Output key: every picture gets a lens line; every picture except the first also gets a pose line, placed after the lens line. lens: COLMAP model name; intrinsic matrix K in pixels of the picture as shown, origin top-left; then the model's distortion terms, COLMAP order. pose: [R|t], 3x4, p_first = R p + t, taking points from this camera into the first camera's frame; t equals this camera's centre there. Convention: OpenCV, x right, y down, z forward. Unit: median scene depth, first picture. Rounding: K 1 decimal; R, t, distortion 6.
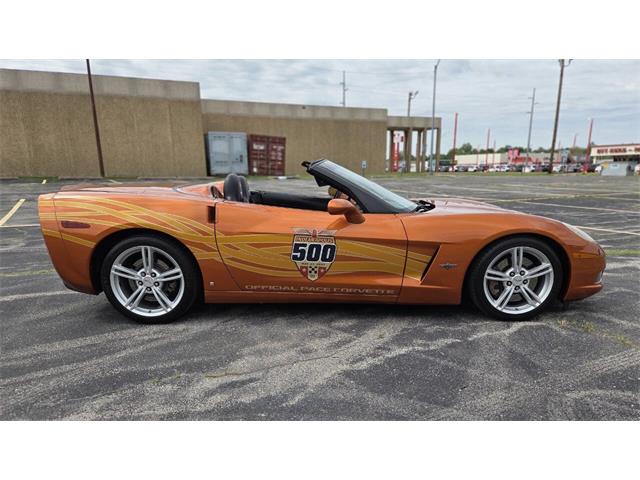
lens RADIAL K [[488.0, 0, 324.2], [0, 488.0, 297.9], [0, 0, 1]] dist [0.065522, -0.051379]
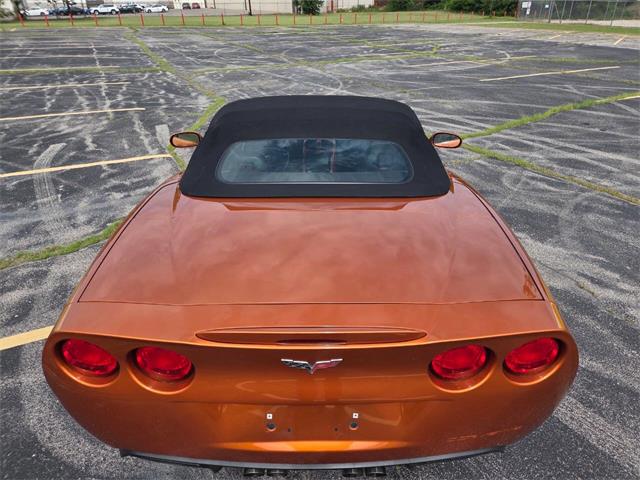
lens RADIAL K [[432.2, 0, 320.3], [0, 432.2, 246.9], [0, 0, 1]] dist [0.073108, -0.062726]
pose [[-0.002000, -0.488429, 0.872602, -0.850772], [0.264698, 0.841220, 0.471470, -0.476418], [-0.964329, 0.231919, 0.127604, 1.131765]]
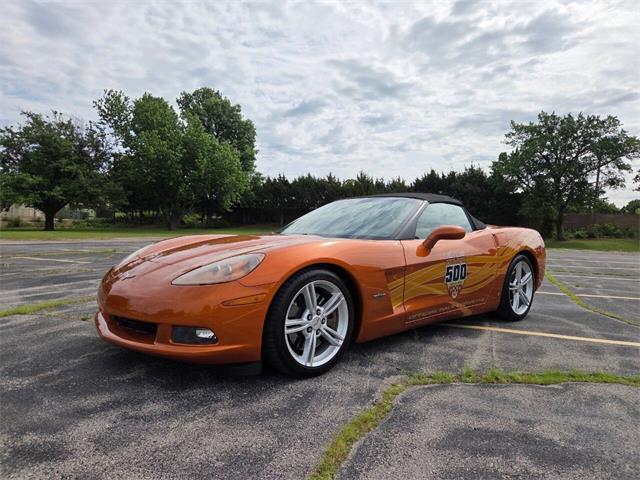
lens RADIAL K [[424.4, 0, 320.8], [0, 424.4, 242.1], [0, 0, 1]] dist [0.070620, -0.054991]
pose [[-0.741659, -0.001293, -0.670775, 0.854949], [-0.201047, 0.954453, 0.220452, -0.442125], [0.639939, 0.298358, -0.708139, 1.934987]]
